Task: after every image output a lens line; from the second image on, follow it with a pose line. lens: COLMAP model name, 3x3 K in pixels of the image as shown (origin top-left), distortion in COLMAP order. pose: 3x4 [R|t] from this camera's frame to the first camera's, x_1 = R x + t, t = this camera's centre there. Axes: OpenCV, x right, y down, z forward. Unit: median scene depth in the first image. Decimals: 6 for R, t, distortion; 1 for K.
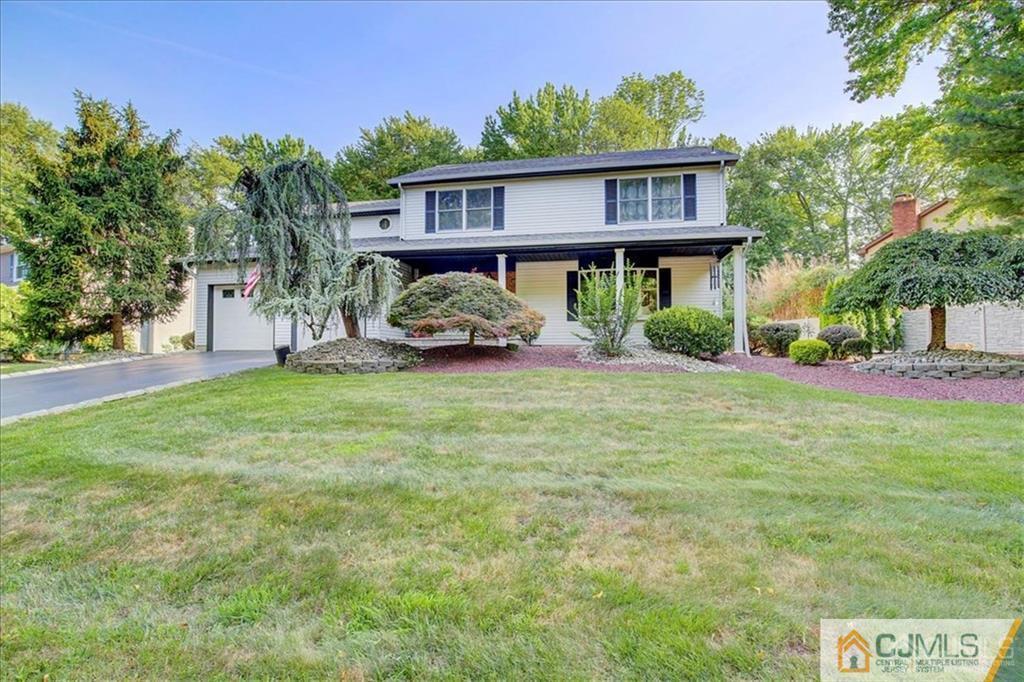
lens RADIAL K [[475.7, 0, 513.7], [0, 475.7, 323.7], [0, 0, 1]] dist [-0.003050, -0.000409]
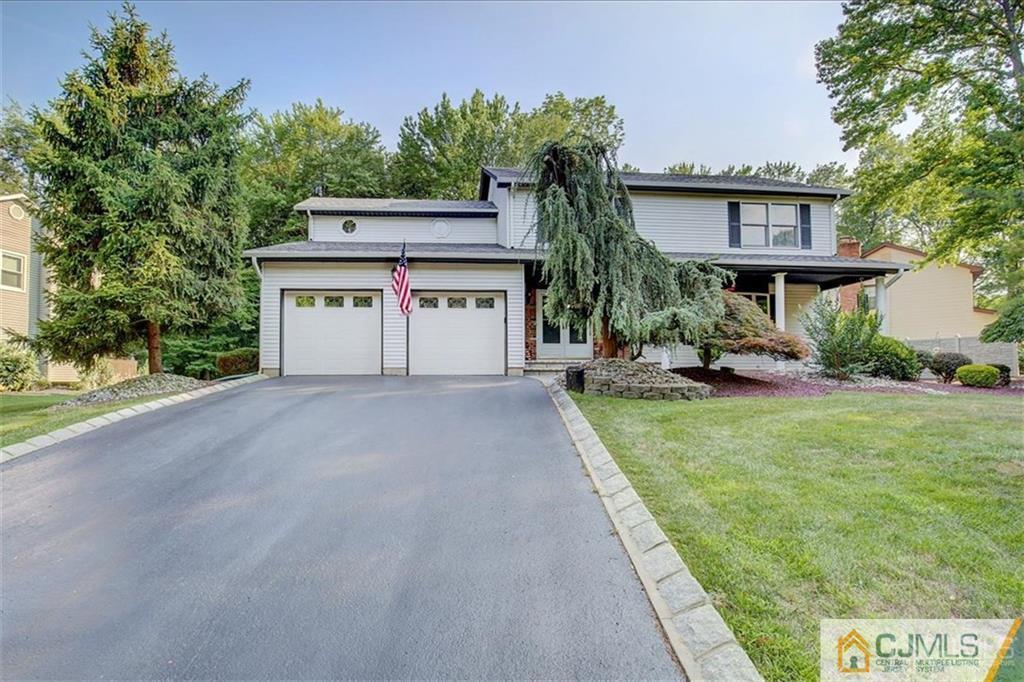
lens RADIAL K [[492.1, 0, 512.0], [0, 492.1, 358.0], [0, 0, 1]] dist [-0.002462, -0.000245]
pose [[0.968994, 0.012843, 0.246751, -0.402893], [-0.019568, 0.999500, 0.024824, 0.005182], [-0.246309, -0.028882, 0.968761, 0.087480]]
